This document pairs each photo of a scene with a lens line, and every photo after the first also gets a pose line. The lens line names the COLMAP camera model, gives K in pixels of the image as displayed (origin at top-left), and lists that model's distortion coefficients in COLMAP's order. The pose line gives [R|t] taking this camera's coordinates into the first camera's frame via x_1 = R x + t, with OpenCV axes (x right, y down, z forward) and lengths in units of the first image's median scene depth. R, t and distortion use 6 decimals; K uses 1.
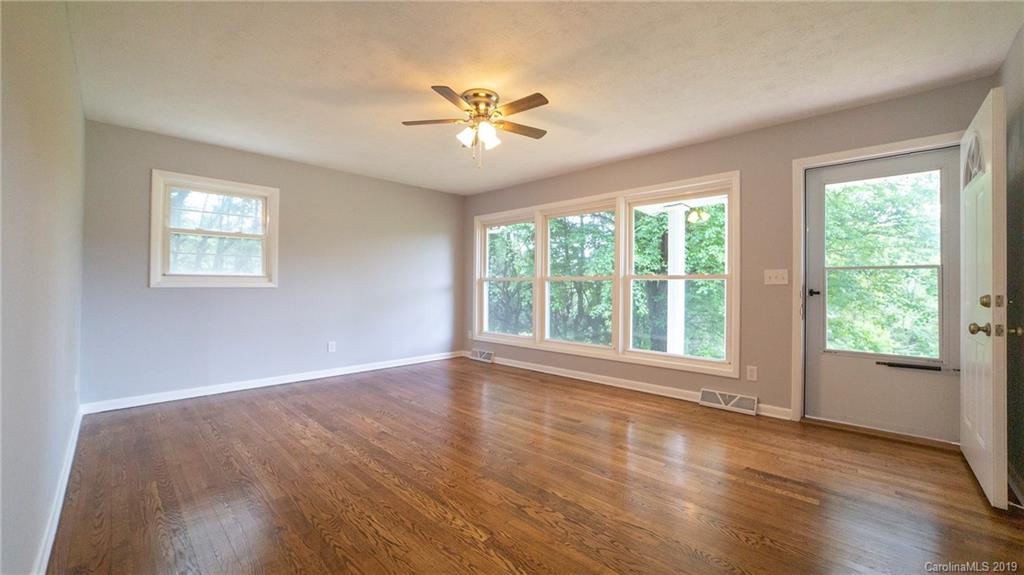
lens RADIAL K [[431.1, 0, 512.0], [0, 431.1, 287.5], [0, 0, 1]] dist [-0.035538, 0.000275]
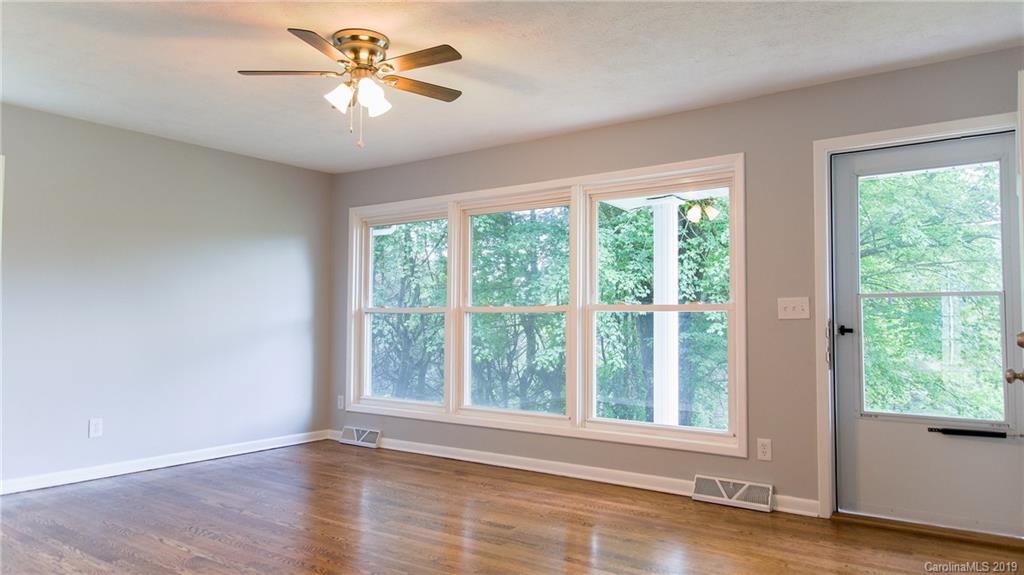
lens RADIAL K [[742.1, 0, 512.0], [0, 742.1, 287.5], [0, 0, 1]] dist [0.022910, -0.001008]
pose [[0.991364, 0.003208, 0.131103, 0.006636], [0.003175, 0.998821, -0.048450, -0.000331], [-0.131104, 0.048448, 0.990184, -0.133717]]
